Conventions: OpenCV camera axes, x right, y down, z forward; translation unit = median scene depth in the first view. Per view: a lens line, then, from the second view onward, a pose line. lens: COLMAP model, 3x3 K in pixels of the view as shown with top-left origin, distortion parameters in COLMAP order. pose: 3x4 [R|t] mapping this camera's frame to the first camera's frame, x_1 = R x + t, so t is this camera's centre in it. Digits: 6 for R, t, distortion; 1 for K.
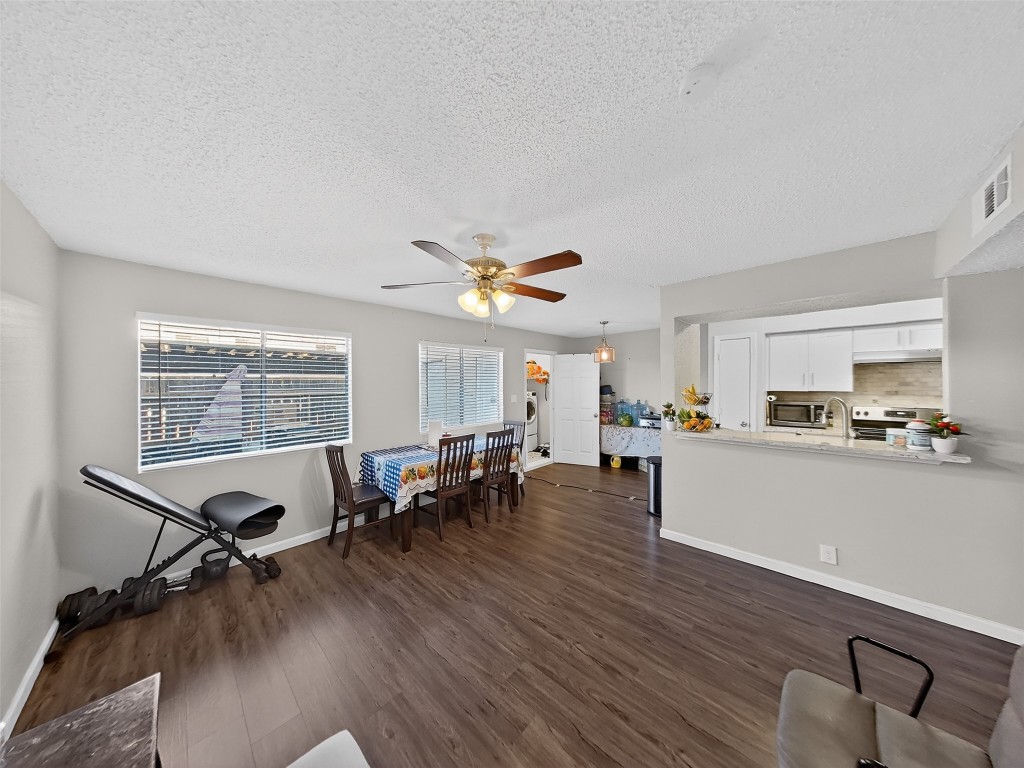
lens RADIAL K [[321.8, 0, 512.0], [0, 321.8, 384.0], [0, 0, 1]] dist [-0.000618, -0.000021]
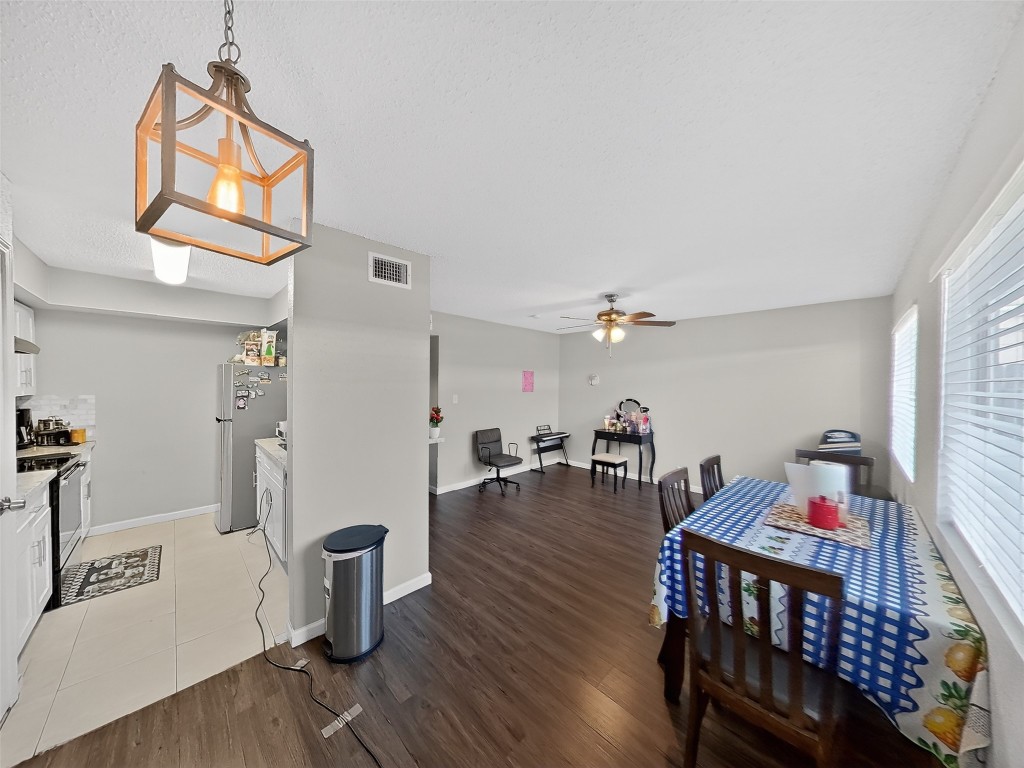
lens RADIAL K [[330.8, 0, 512.0], [0, 330.8, 384.0], [0, 0, 1]] dist [0.001498, -0.000018]
pose [[-0.999377, -0.001423, 0.035257, 0.266476], [-0.001126, 0.999964, 0.008447, -0.010237], [-0.035268, 0.008402, -0.999343, 1.994470]]
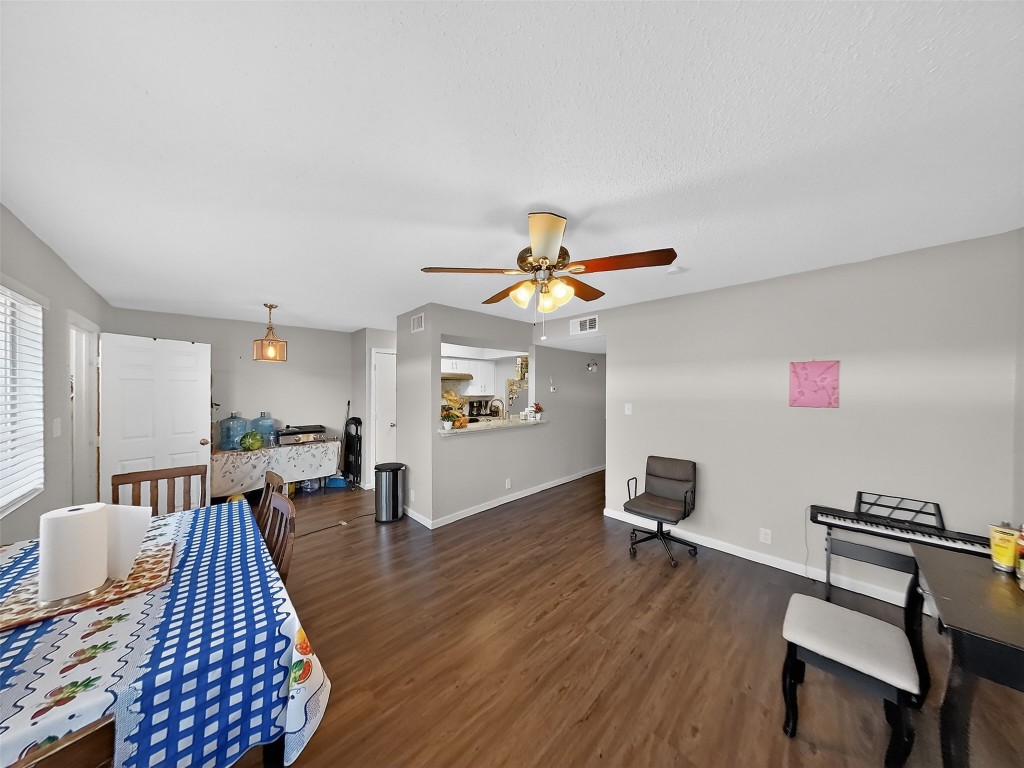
lens RADIAL K [[321.8, 0, 512.0], [0, 321.8, 384.0], [0, 0, 1]] dist [-0.000618, -0.000021]
pose [[0.041806, 0.026033, 0.998787, -0.715217], [0.006270, 0.999634, -0.026317, 0.010509], [-0.999106, 0.007362, 0.041627, 0.756407]]
